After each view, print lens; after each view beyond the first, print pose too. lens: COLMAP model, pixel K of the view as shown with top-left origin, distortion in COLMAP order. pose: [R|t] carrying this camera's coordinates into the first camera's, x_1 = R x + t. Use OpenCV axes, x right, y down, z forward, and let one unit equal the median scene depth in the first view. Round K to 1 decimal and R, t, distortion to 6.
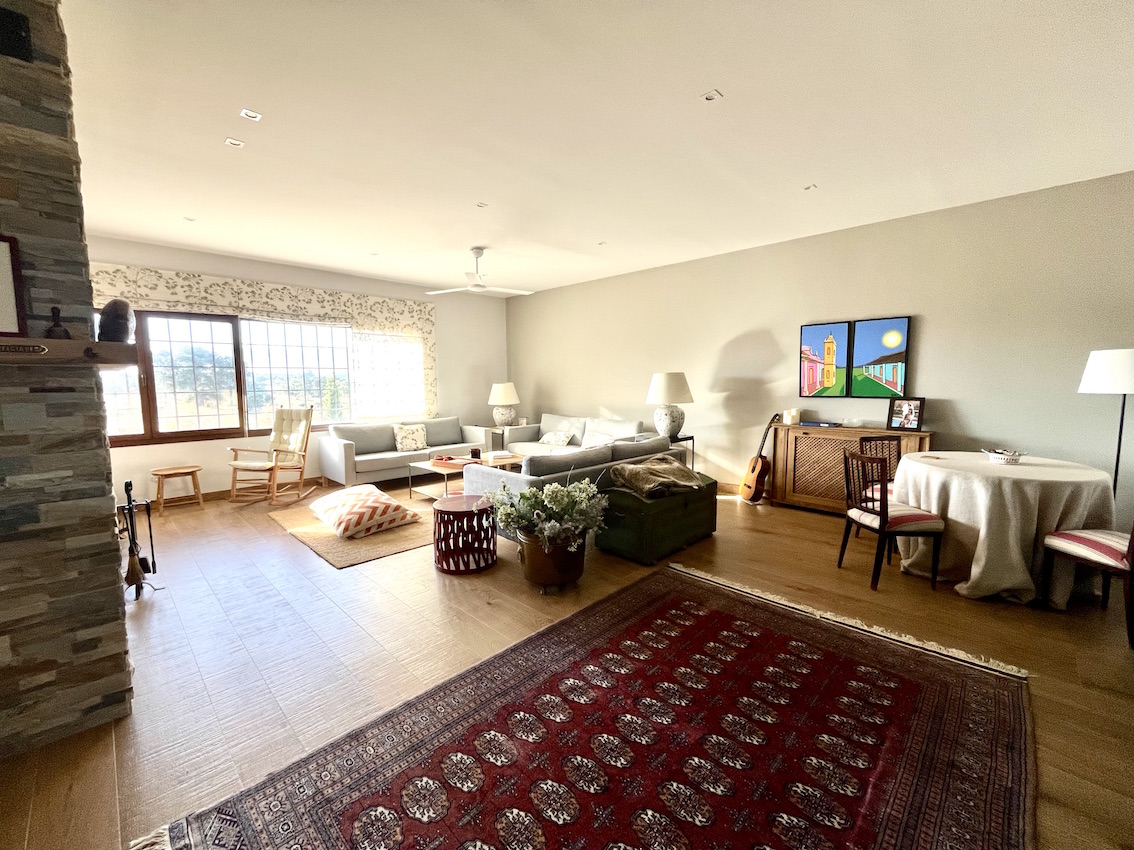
lens RADIAL K [[461.8, 0, 568.9], [0, 461.8, 423.5], [0, 0, 1]] dist [-0.007010, -0.000150]
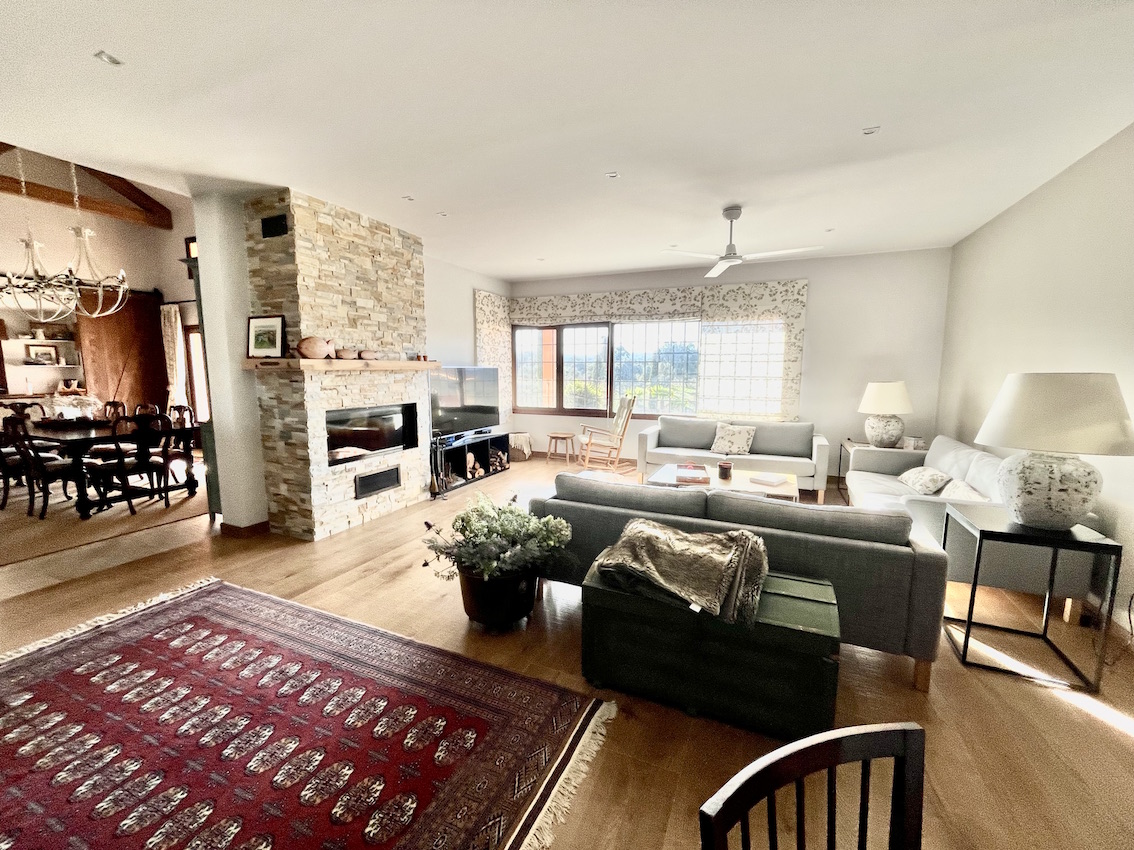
lens RADIAL K [[461.8, 0, 572.1], [0, 461.8, 427.7], [0, 0, 1]] dist [-0.007010, -0.000150]
pose [[0.349624, 0.128446, -0.928043, 0.450849], [-0.093170, 0.990414, 0.101979, -0.064757], [0.932246, 0.050812, 0.358240, 0.462561]]
